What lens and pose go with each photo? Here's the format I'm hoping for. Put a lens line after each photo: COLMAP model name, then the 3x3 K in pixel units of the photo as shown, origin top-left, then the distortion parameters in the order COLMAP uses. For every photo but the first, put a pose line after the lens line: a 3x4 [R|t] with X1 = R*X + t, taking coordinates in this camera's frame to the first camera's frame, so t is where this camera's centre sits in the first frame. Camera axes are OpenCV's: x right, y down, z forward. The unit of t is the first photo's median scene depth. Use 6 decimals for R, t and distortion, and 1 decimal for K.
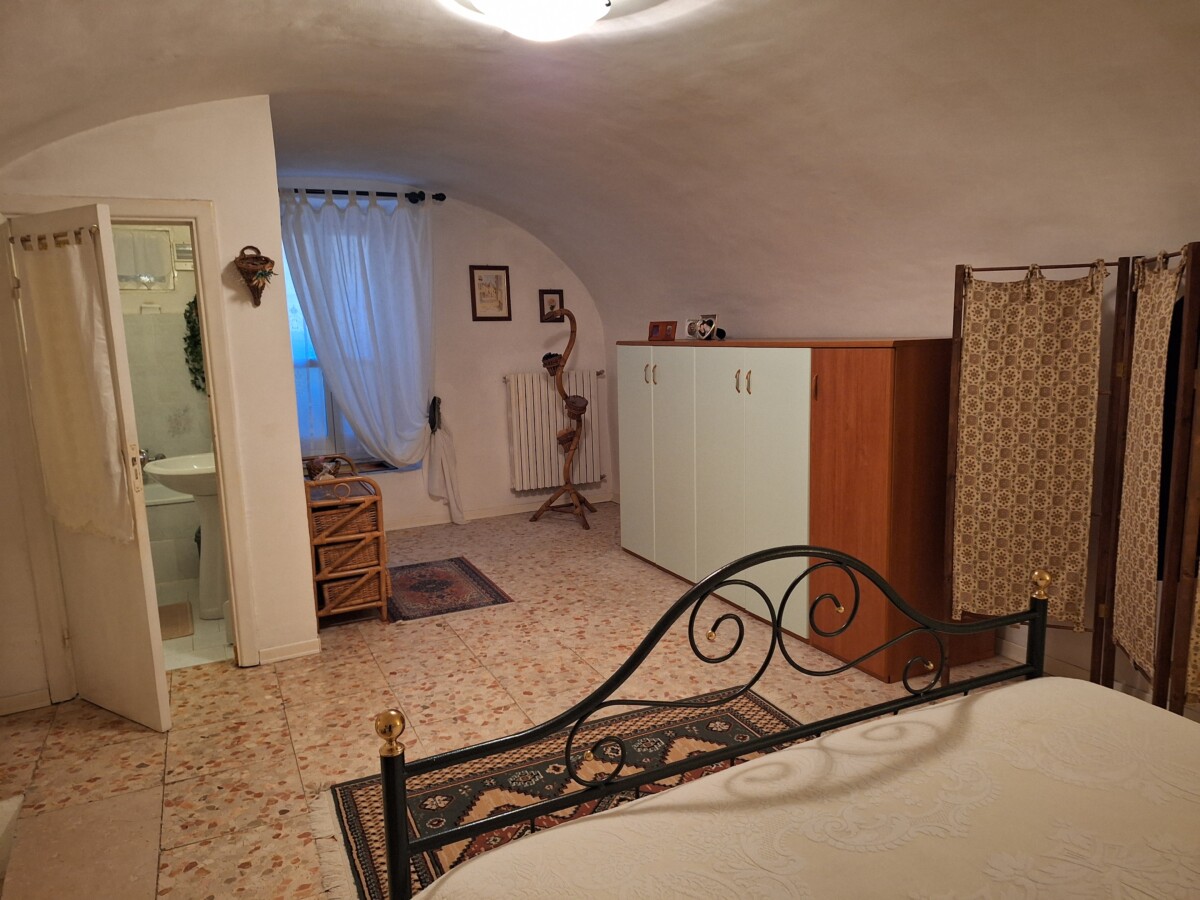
lens RADIAL K [[820.4, 0, 601.5], [0, 820.4, 451.7], [0, 0, 1]] dist [0.013322, -0.011809]
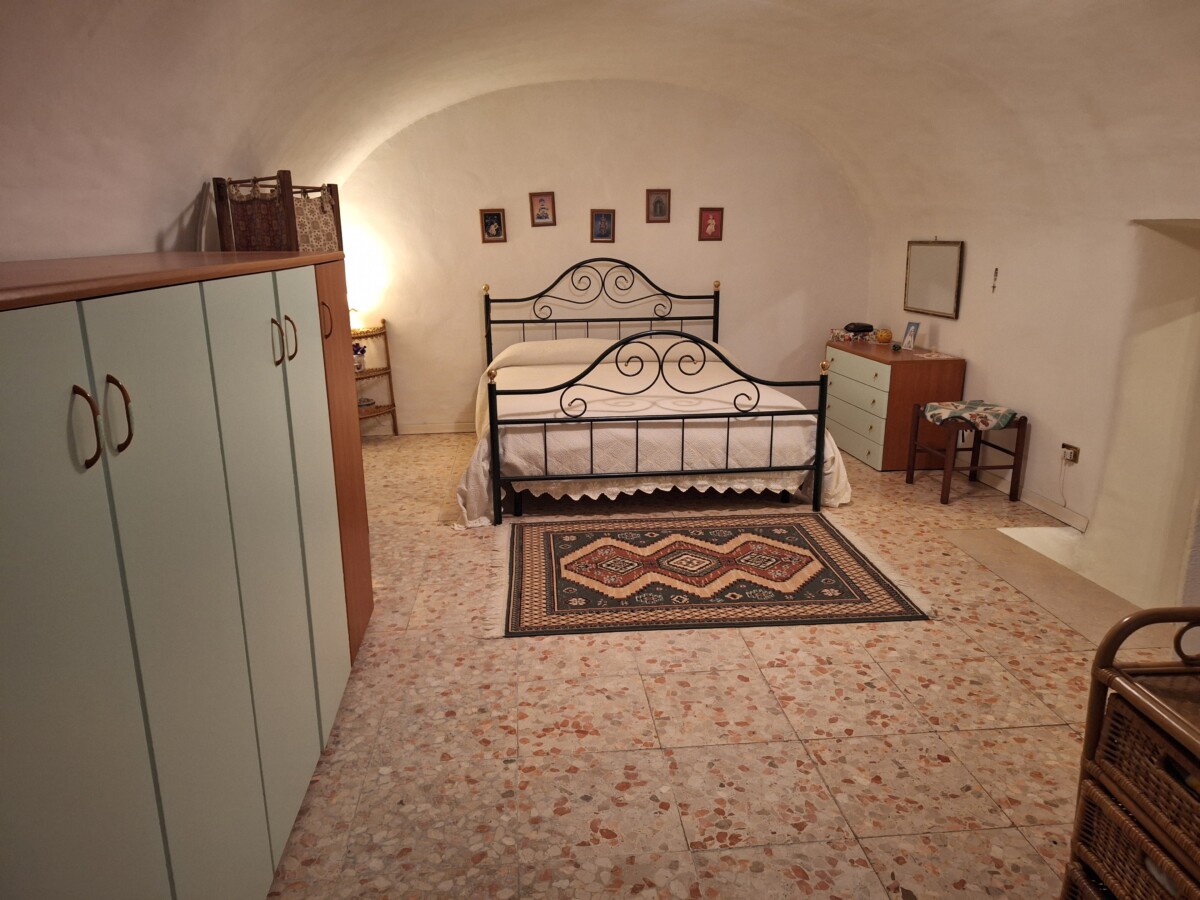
lens RADIAL K [[820.4, 0, 600.5], [0, 820.4, 447.9], [0, 0, 1]] dist [0.013322, -0.011809]
pose [[-0.939446, -0.056371, 0.338029, -0.223639], [0.082522, 0.920143, 0.382789, -0.246084], [-0.332613, 0.387504, -0.859773, 1.693303]]
